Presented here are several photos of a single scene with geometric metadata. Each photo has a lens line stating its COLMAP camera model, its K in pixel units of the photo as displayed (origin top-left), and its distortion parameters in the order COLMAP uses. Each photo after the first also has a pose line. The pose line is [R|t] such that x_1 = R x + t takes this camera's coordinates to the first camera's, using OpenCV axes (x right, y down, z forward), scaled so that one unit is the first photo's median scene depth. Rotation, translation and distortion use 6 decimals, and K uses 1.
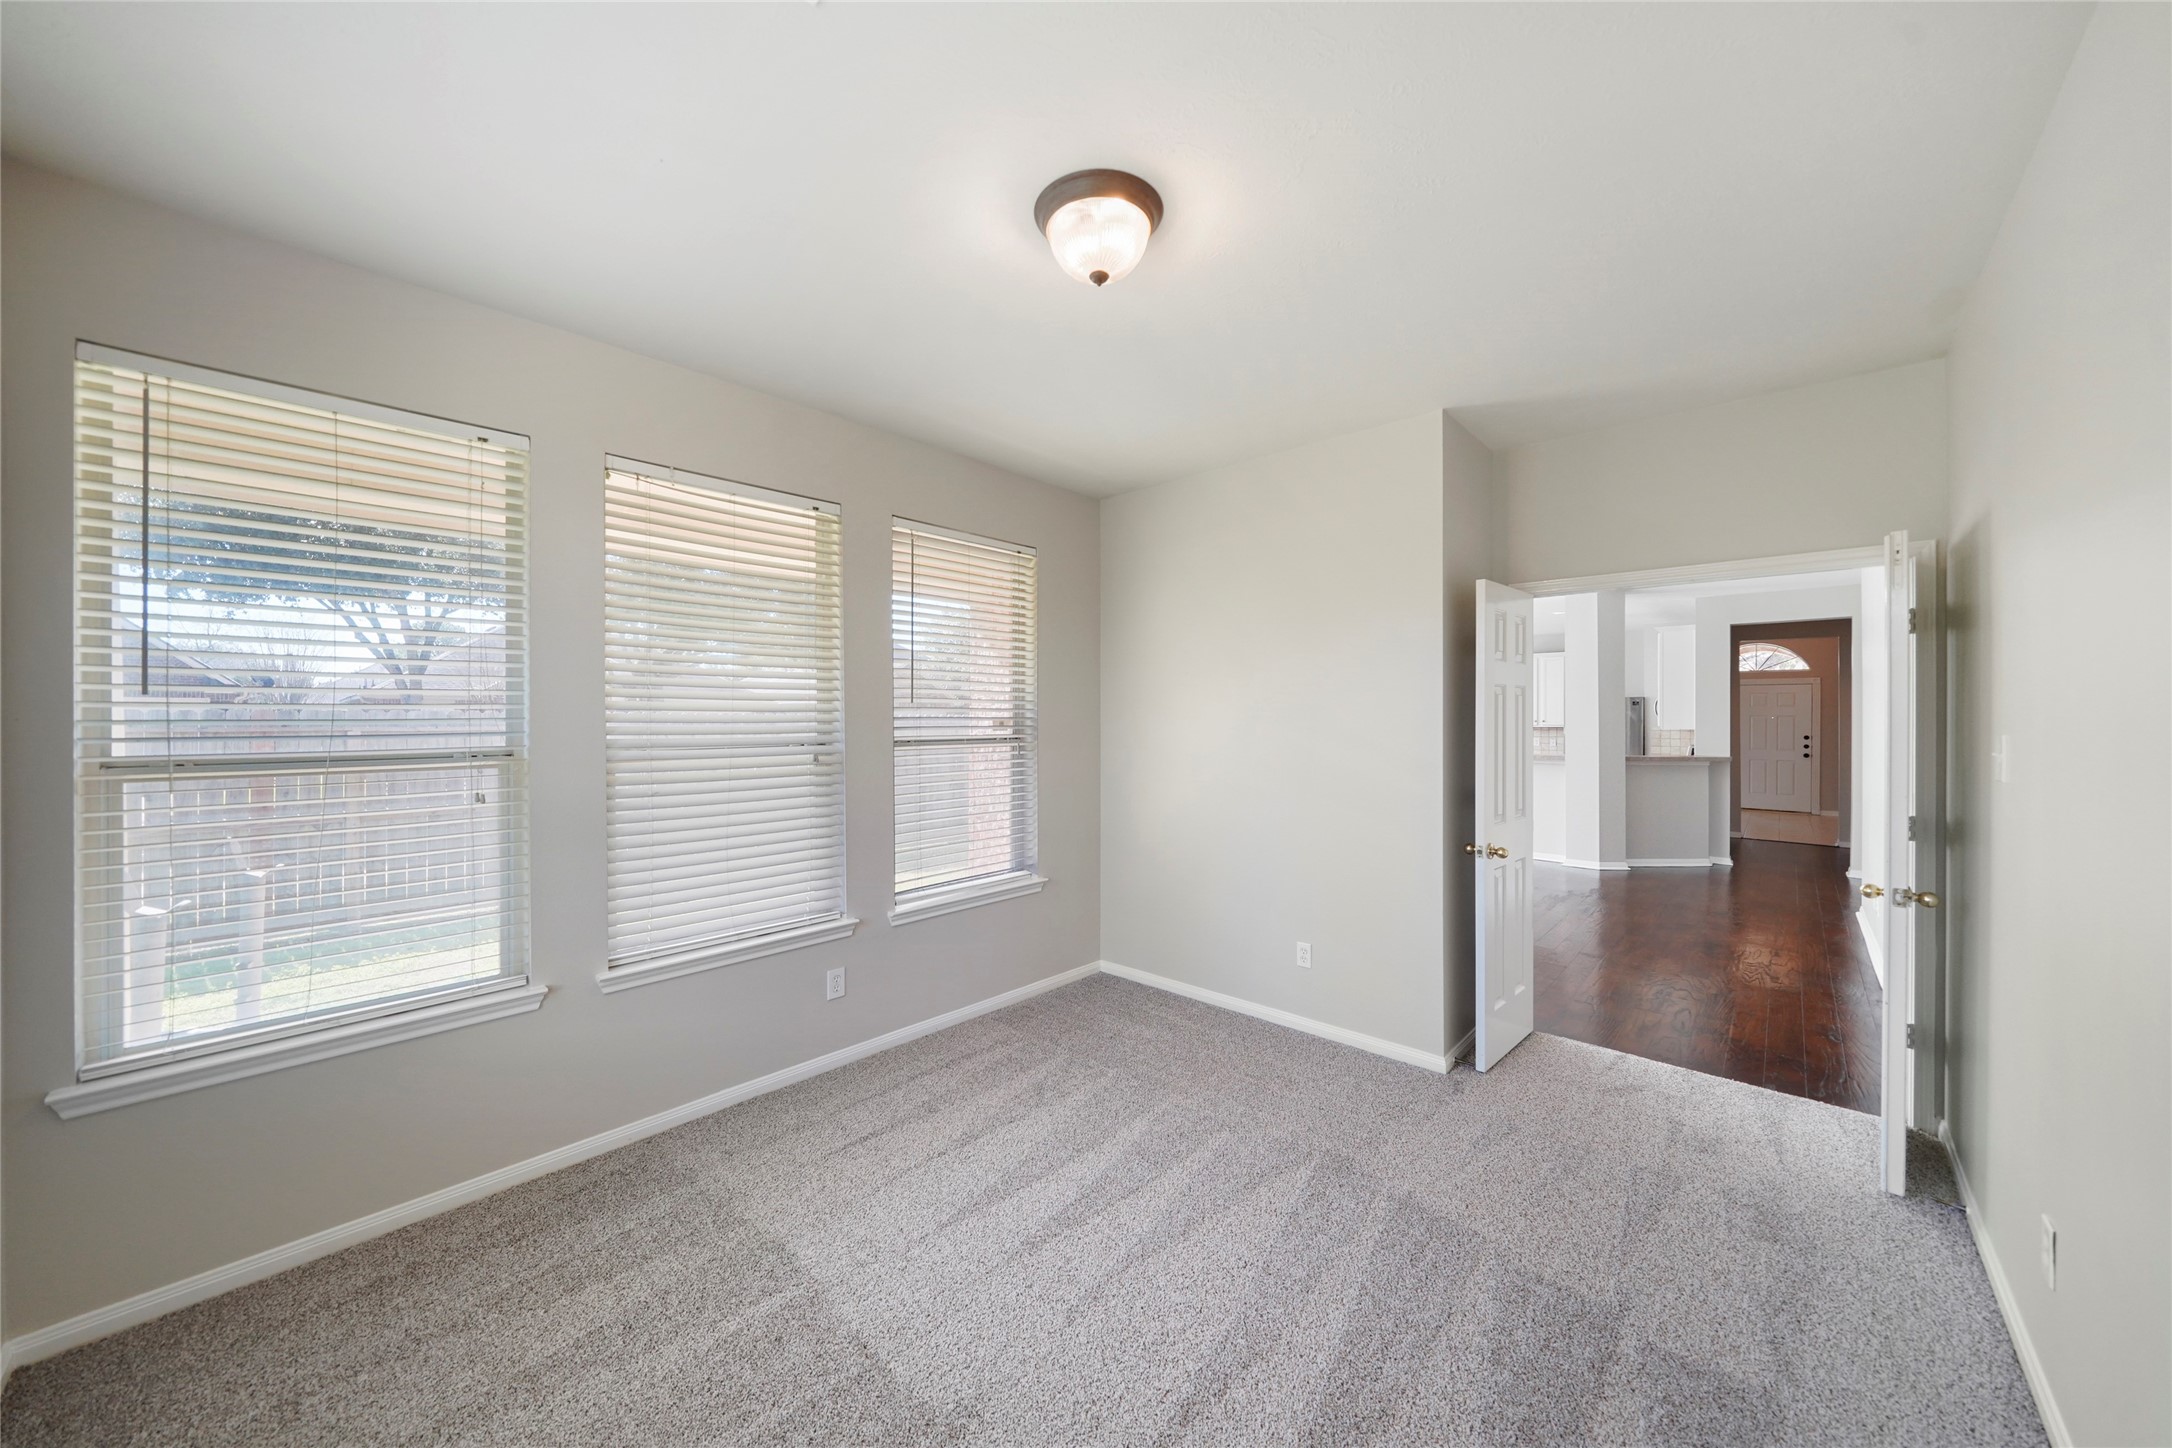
lens RADIAL K [[750.7, 0, 1084.4], [0, 750.7, 715.8], [0, 0, 1]] dist [-0.007557, 0.000079]
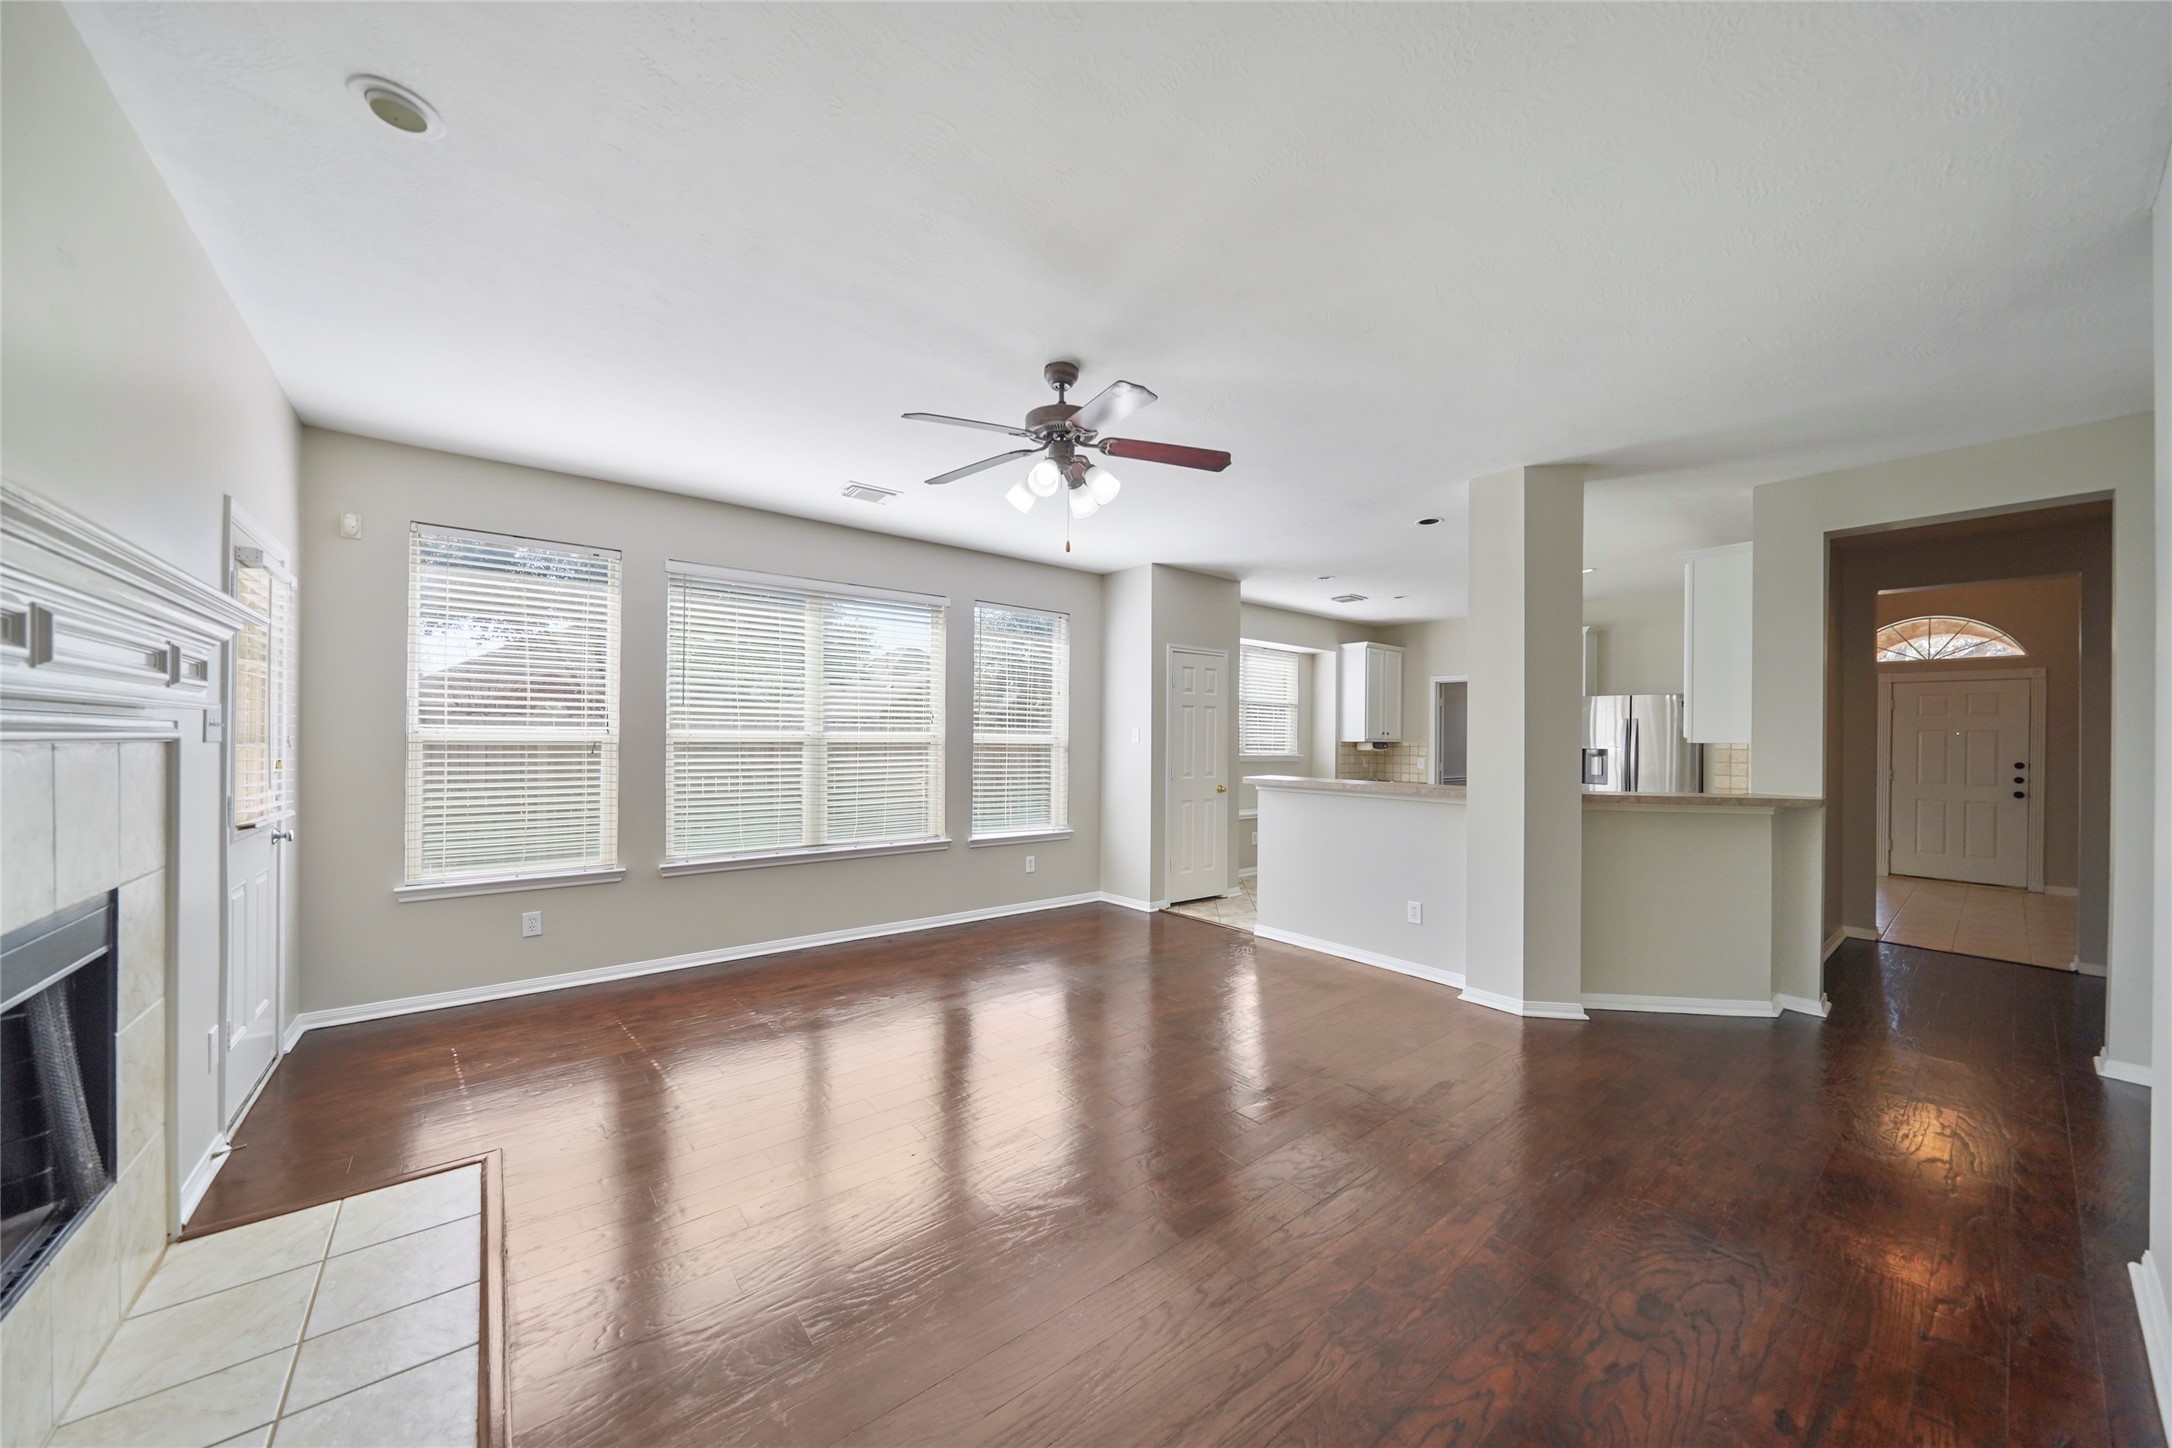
lens RADIAL K [[739.1, 0, 1081.8], [0, 739.1, 739.3], [0, 0, 1]] dist [0.000337, 0.000086]
pose [[0.989806, 0.005079, -0.142330, 0.434269], [-0.005172, 0.999987, -0.000283, 0.017064], [0.142327, 0.001016, 0.989819, 0.426799]]
